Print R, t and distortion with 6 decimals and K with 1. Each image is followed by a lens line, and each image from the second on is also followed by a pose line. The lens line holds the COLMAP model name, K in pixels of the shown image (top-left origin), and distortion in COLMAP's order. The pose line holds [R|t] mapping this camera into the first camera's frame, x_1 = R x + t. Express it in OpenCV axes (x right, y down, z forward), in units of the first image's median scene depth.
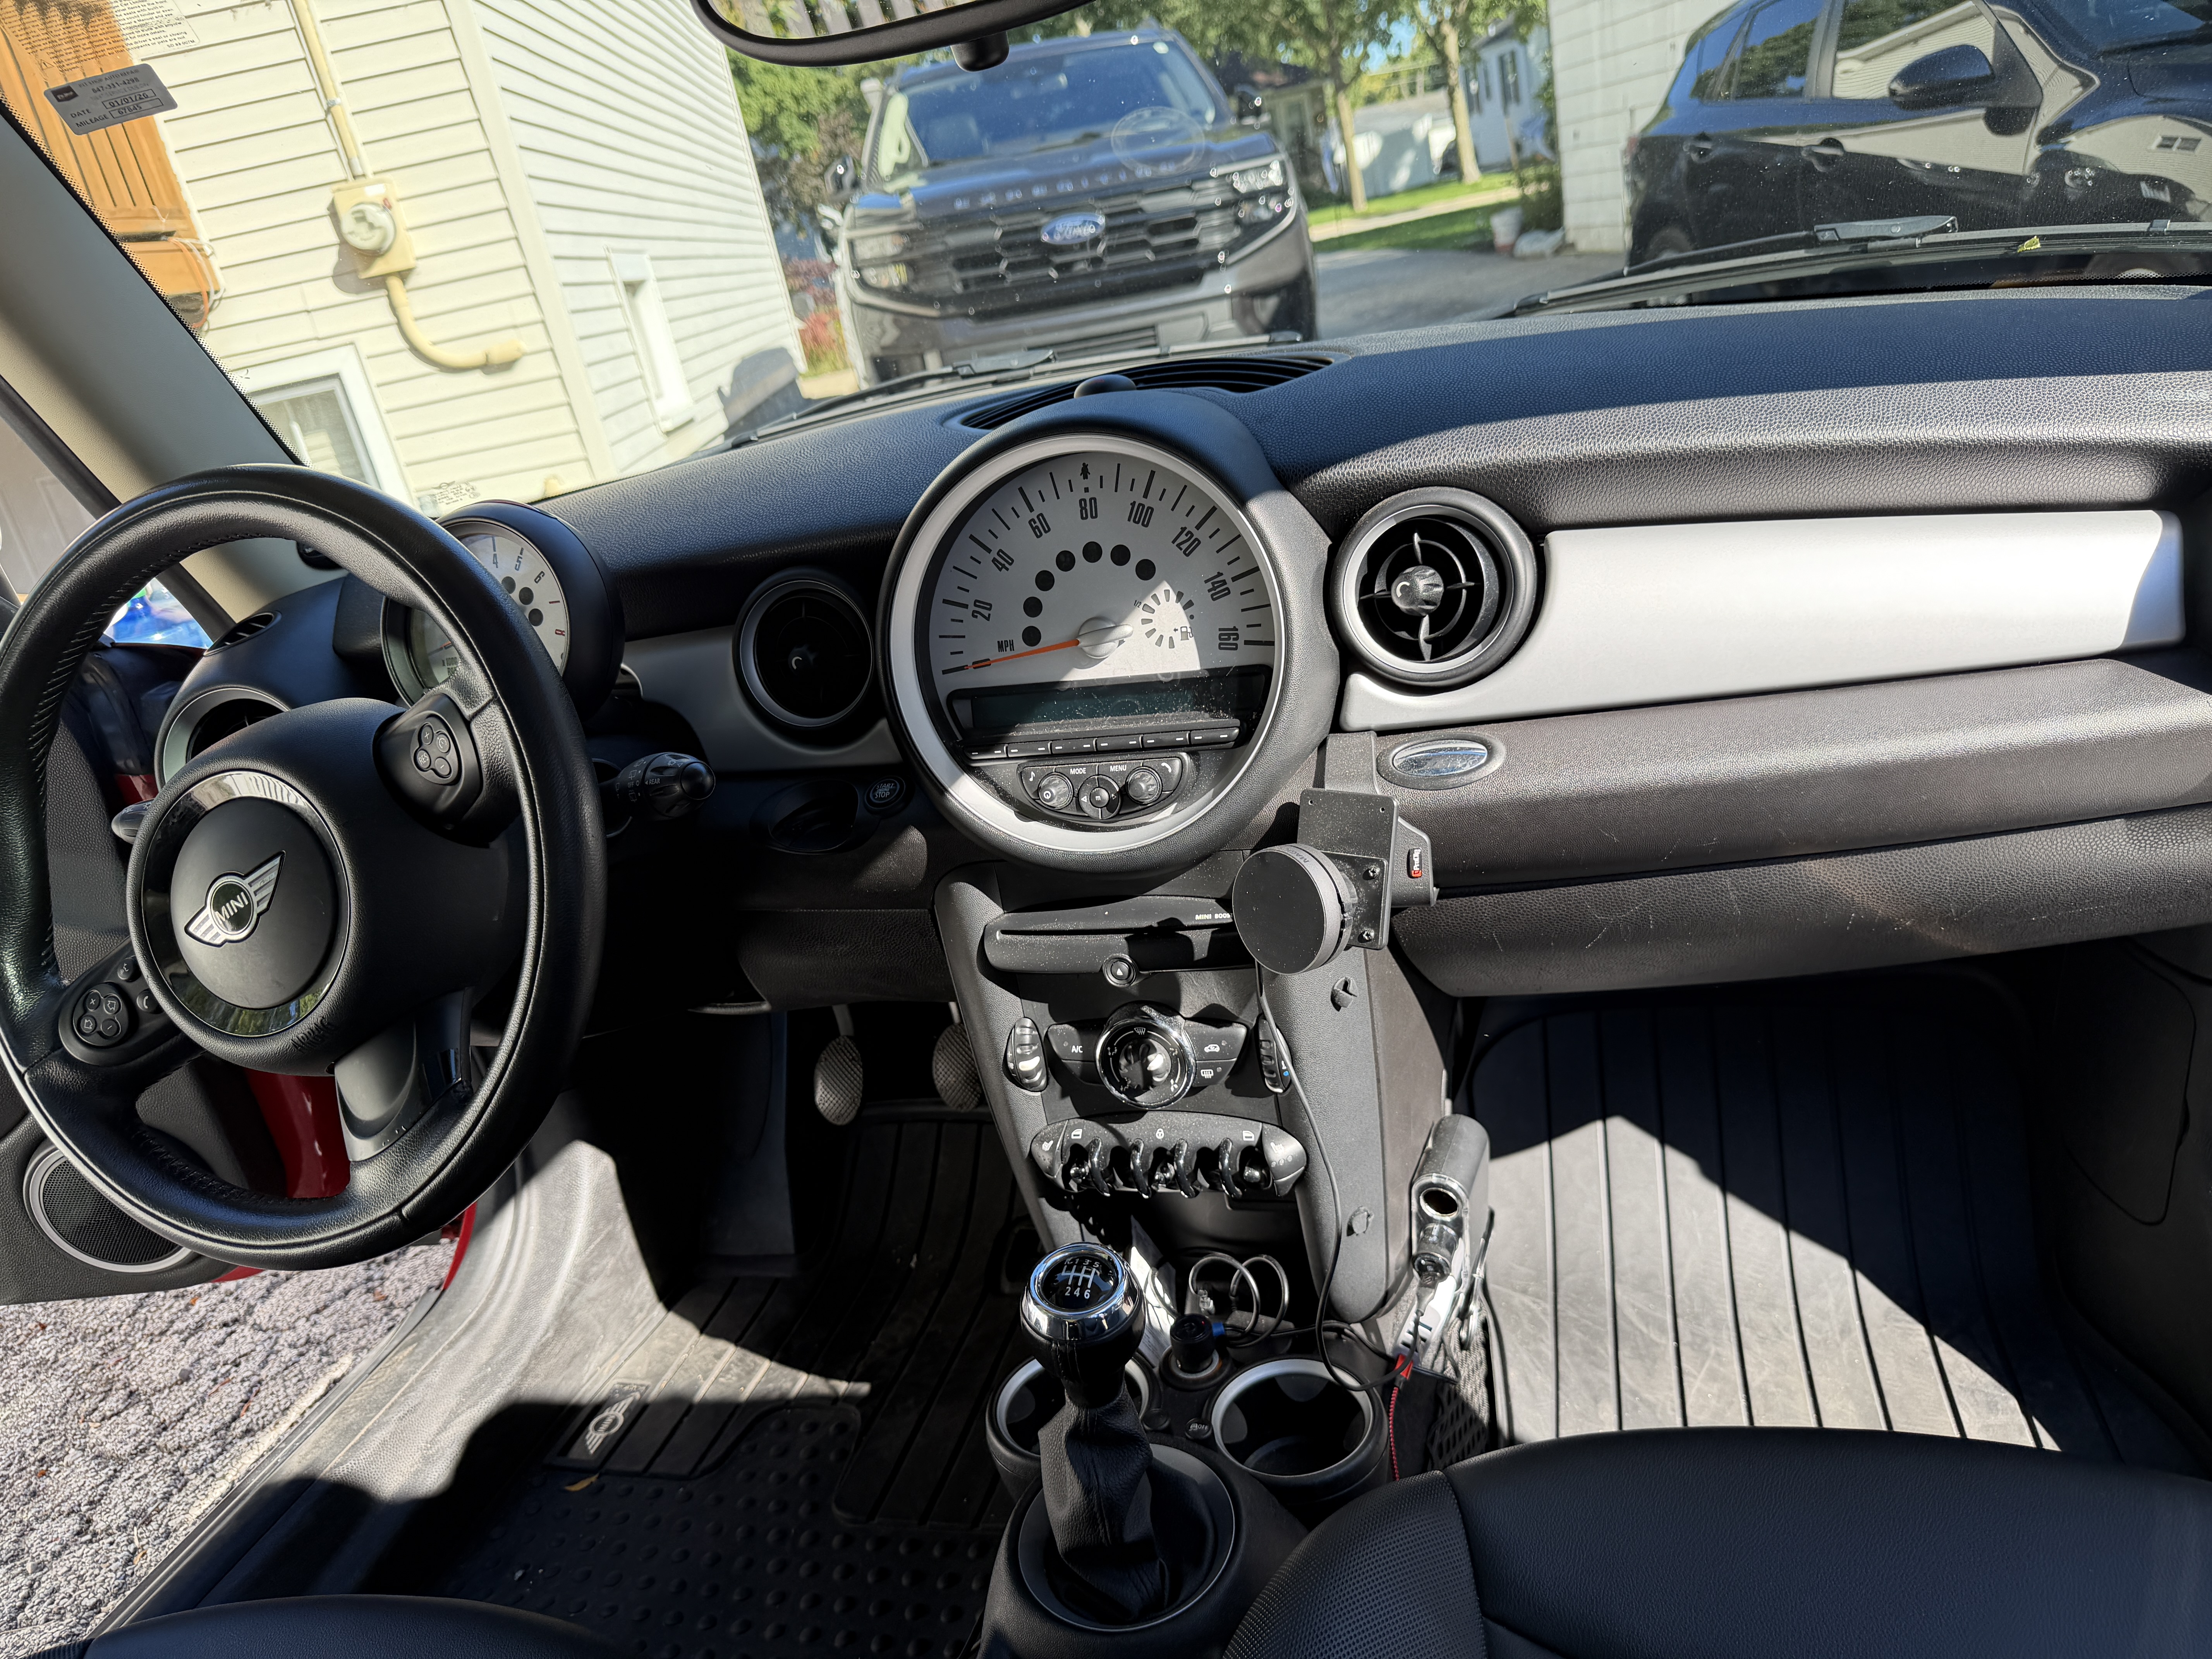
lens RADIAL K [[1589.1, 0, 1106.0], [0, 1589.1, 793.5], [0, 0, 1]] dist [0.007586, -0.009143]
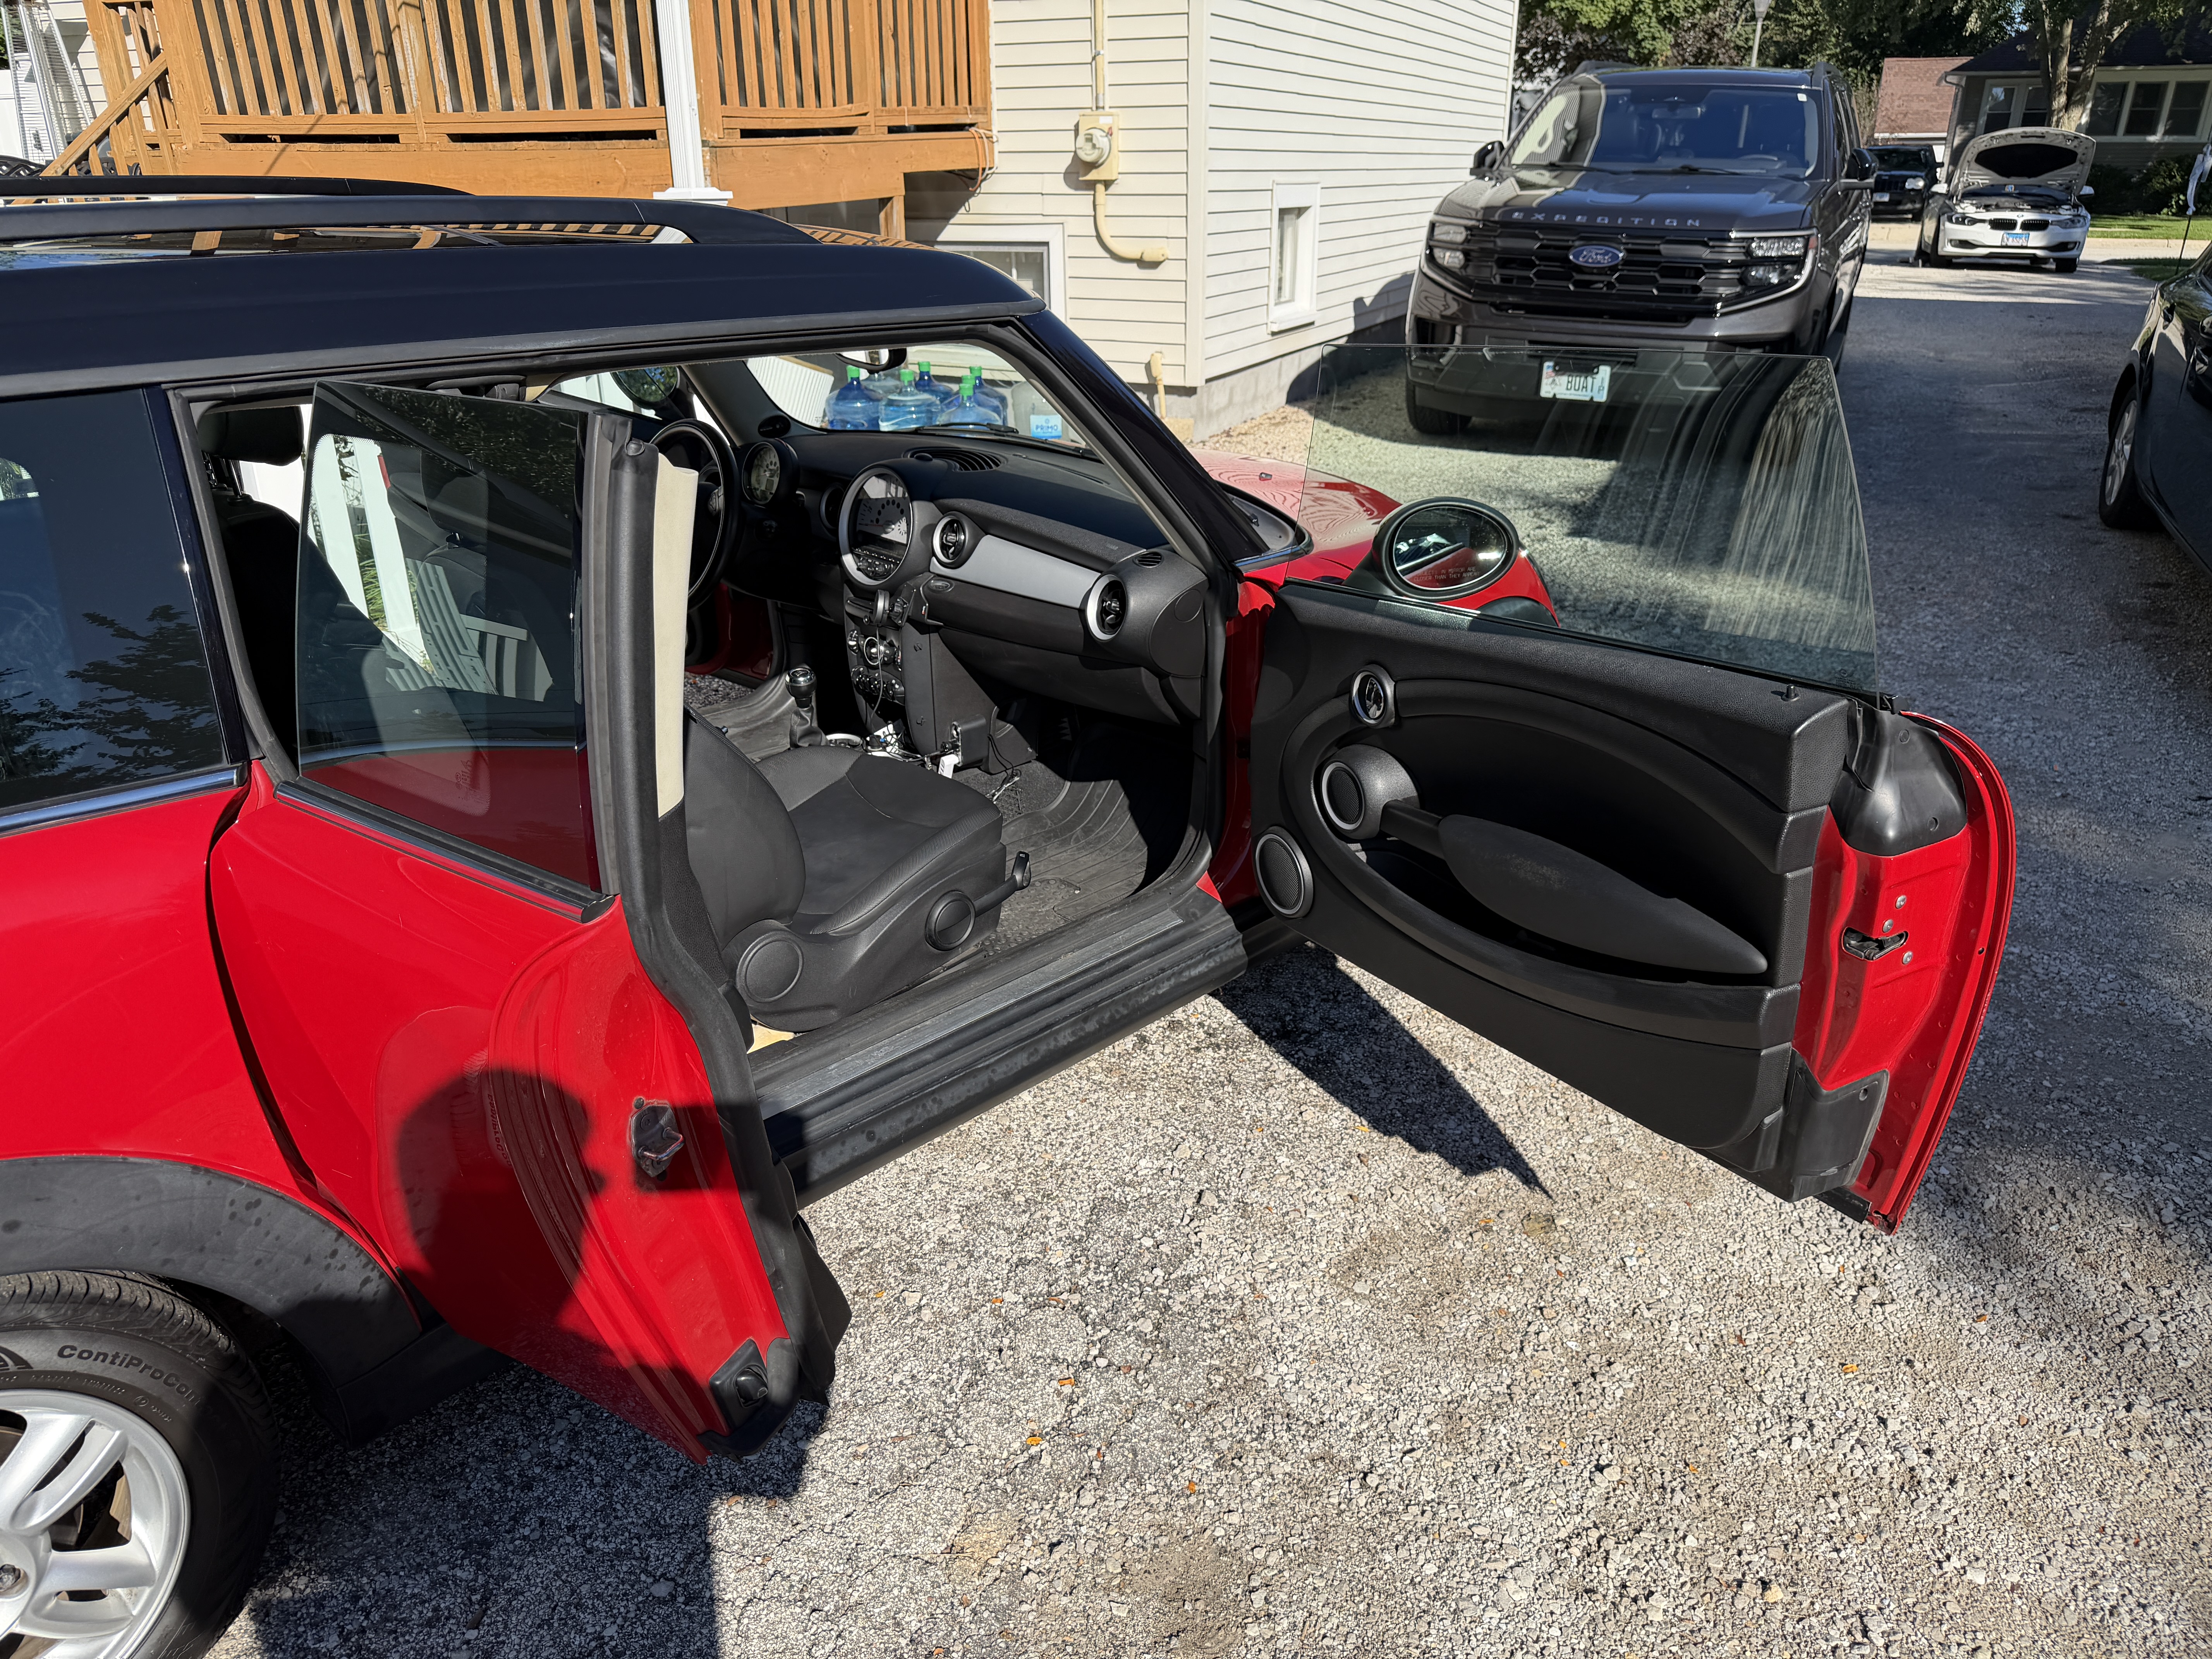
lens RADIAL K [[1513.5, 0, 1106.0], [0, 1513.5, 829.5], [0, 0, 1]] dist [0.008568, -0.018288]
pose [[0.862394, 0.360069, -0.355846, 0.228401], [-0.317789, 0.932223, 0.173123, -0.025399], [0.394064, -0.036217, 0.918369, -0.236696]]
